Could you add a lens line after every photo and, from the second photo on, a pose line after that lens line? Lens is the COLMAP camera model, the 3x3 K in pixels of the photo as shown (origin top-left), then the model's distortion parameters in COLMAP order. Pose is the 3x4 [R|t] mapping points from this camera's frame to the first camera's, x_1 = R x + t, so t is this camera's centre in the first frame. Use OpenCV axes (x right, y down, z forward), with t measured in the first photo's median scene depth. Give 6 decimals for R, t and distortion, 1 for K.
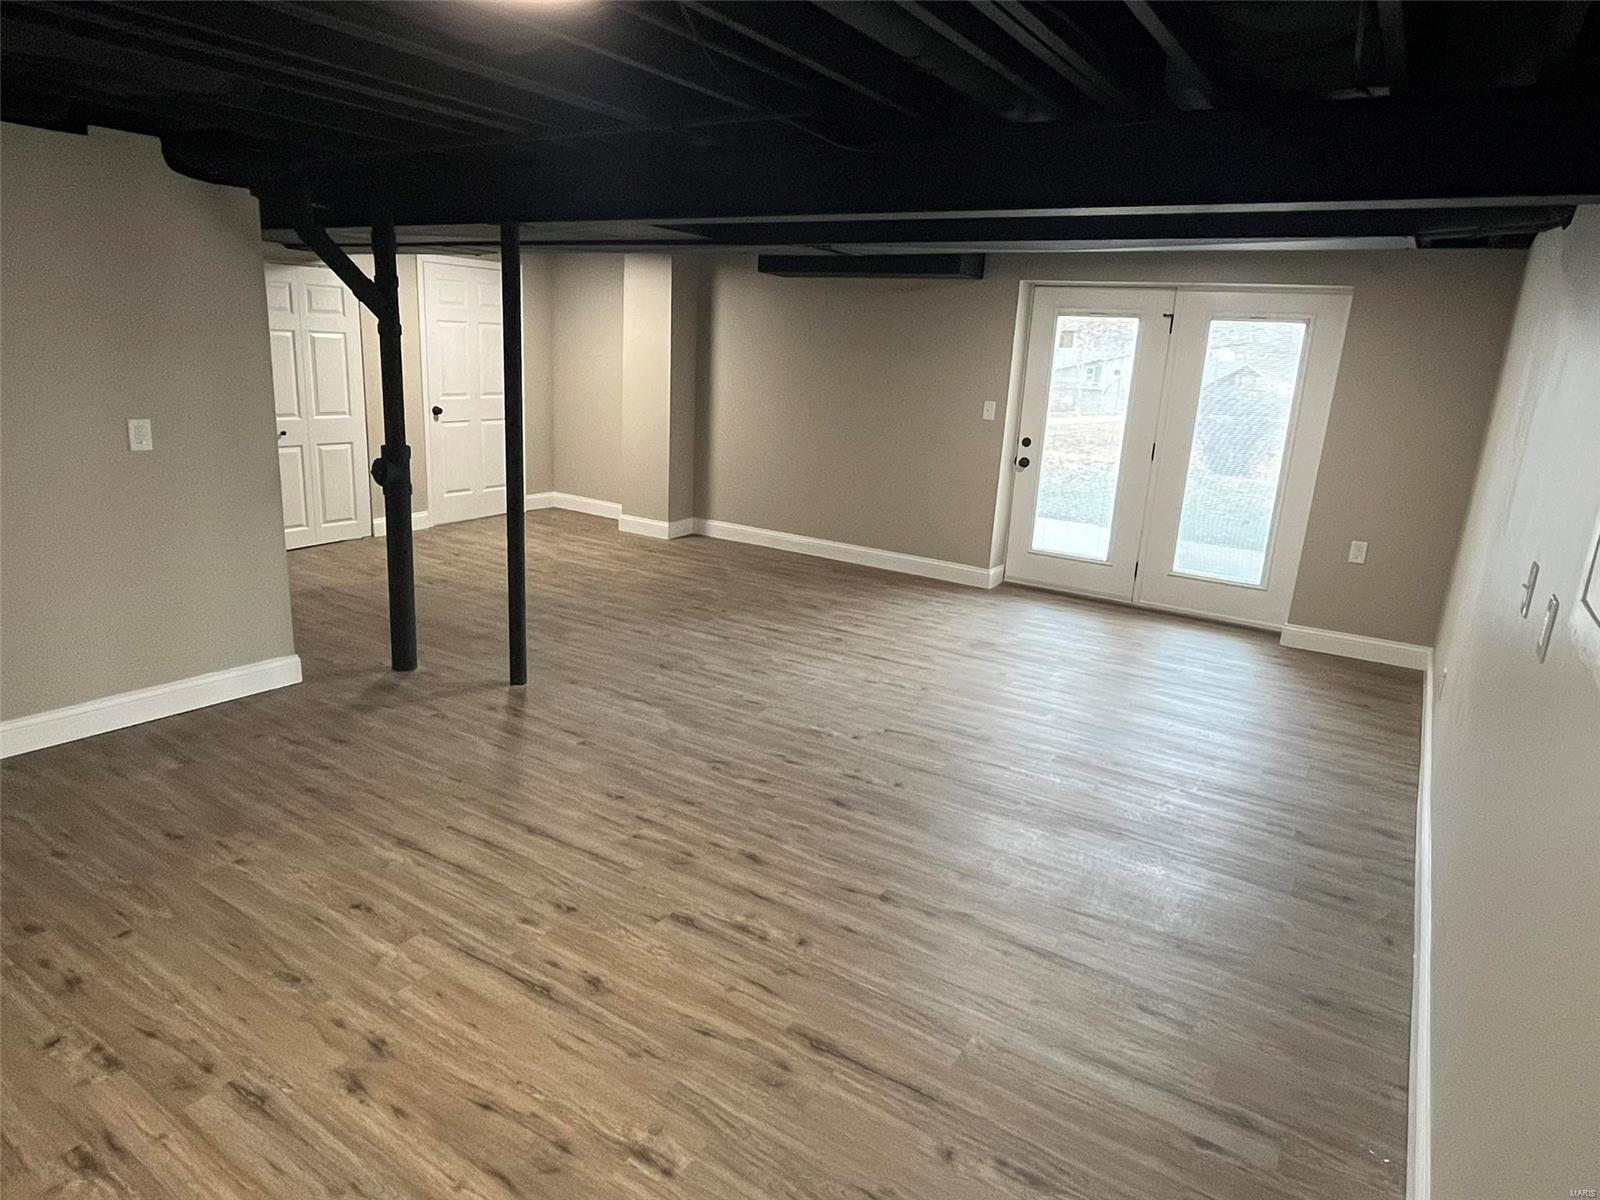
lens RADIAL K [[965.3, 0, 789.0], [0, 965.3, 593.1], [0, 0, 1]] dist [-0.001253, -0.003946]
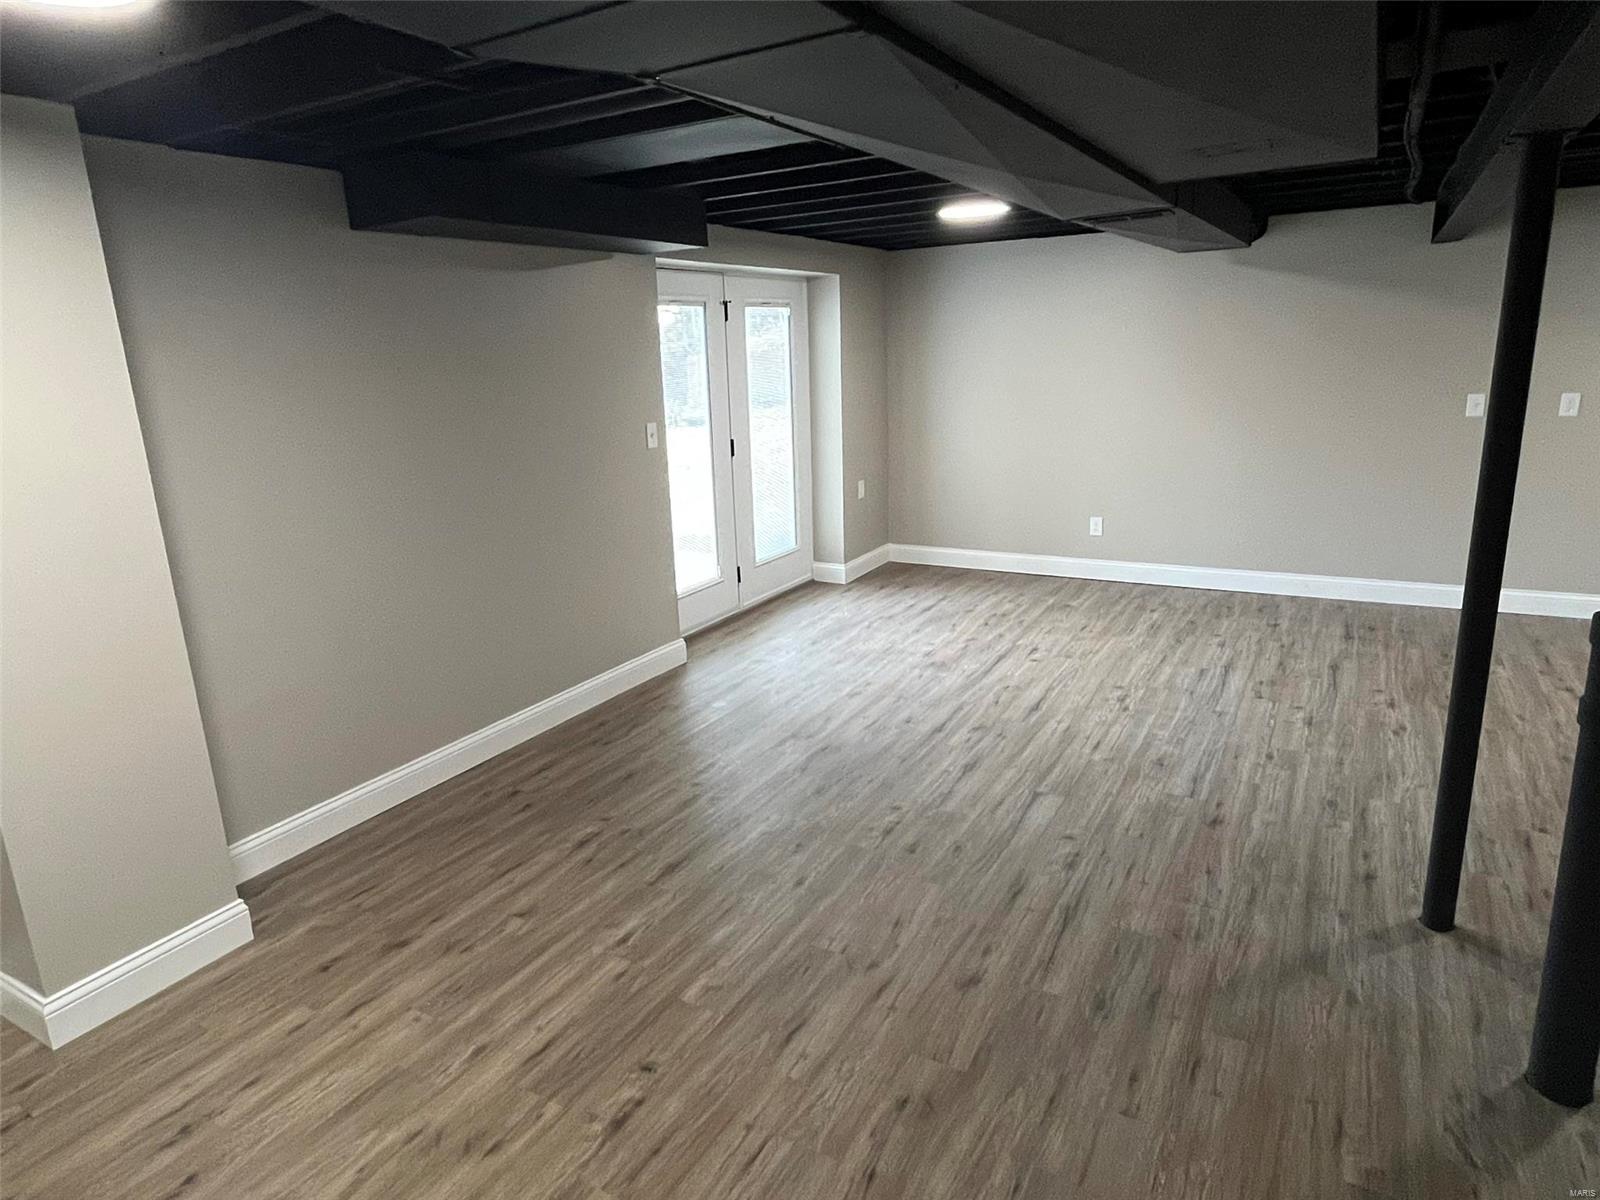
lens RADIAL K [[965.3, 0, 789.0], [0, 965.3, 593.1], [0, 0, 1]] dist [-0.001253, -0.003946]
pose [[-0.053430, -0.294700, 0.954095, -0.811850], [0.290817, 0.909450, 0.297196, -0.407954], [-0.955286, 0.293346, 0.037111, 1.381660]]
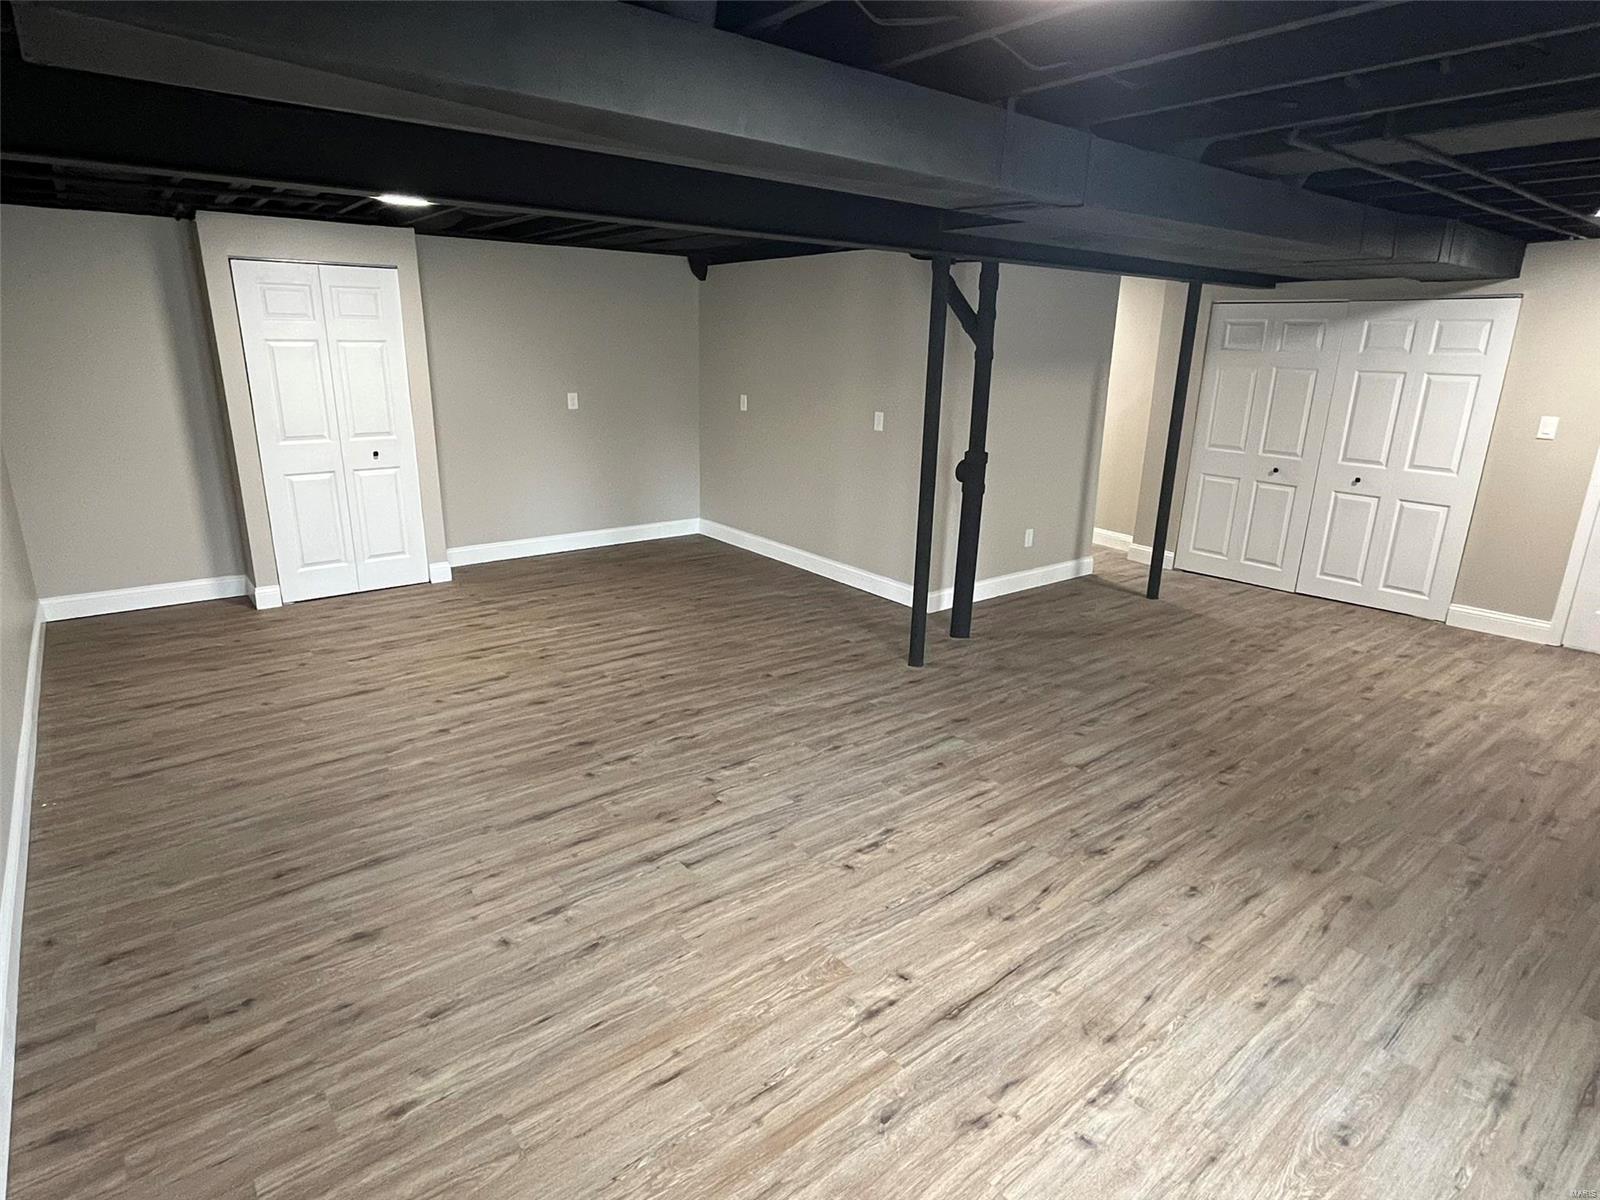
lens RADIAL K [[872.2, 0, 795.5], [0, 872.2, 598.5], [0, 0, 1]] dist [0.001776, -0.000885]
pose [[-0.314037, 0.213644, -0.925061, 0.730611], [-0.272149, 0.913207, 0.303295, -0.263458], [0.909569, 0.347000, -0.228638, 1.147373]]
